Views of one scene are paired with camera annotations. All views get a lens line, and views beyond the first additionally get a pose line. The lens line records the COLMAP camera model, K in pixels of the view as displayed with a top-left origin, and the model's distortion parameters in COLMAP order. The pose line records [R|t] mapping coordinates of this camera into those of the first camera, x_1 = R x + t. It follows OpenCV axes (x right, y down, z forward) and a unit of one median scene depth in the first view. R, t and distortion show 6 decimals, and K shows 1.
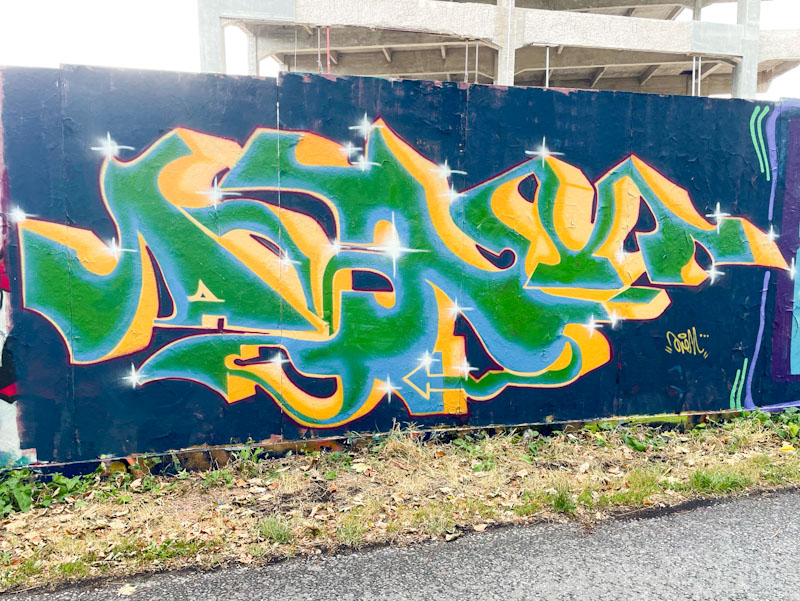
lens RADIAL K [[604.5, 0, 395.8], [0, 604.5, 297.7], [0, 0, 1]] dist [0.054192, -0.042856]
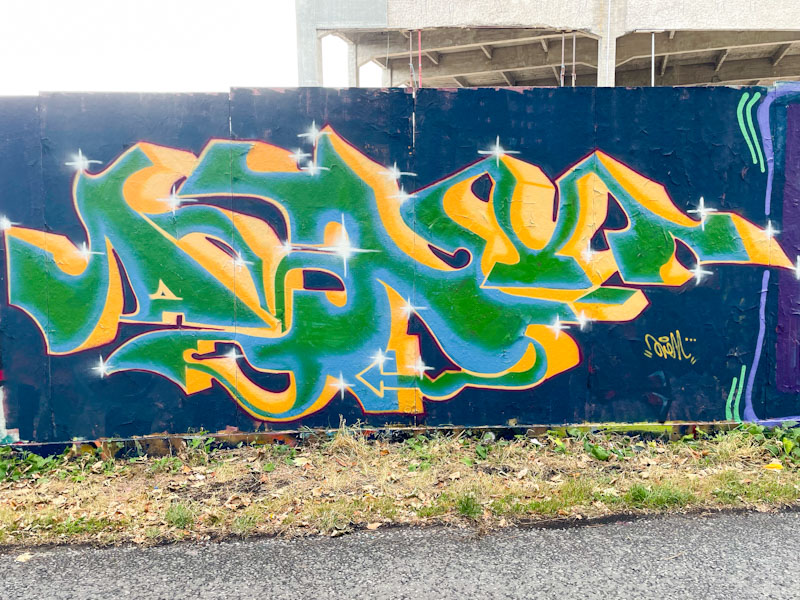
lens RADIAL K [[604.5, 0, 379.9], [0, 604.5, 273.5], [0, 0, 1]] dist [0.054192, -0.042856]
pose [[0.984307, -0.000809, -0.176464, 0.241666], [-0.005527, 0.999357, -0.035415, -0.003306], [0.176379, 0.035835, 0.983670, -0.003587]]
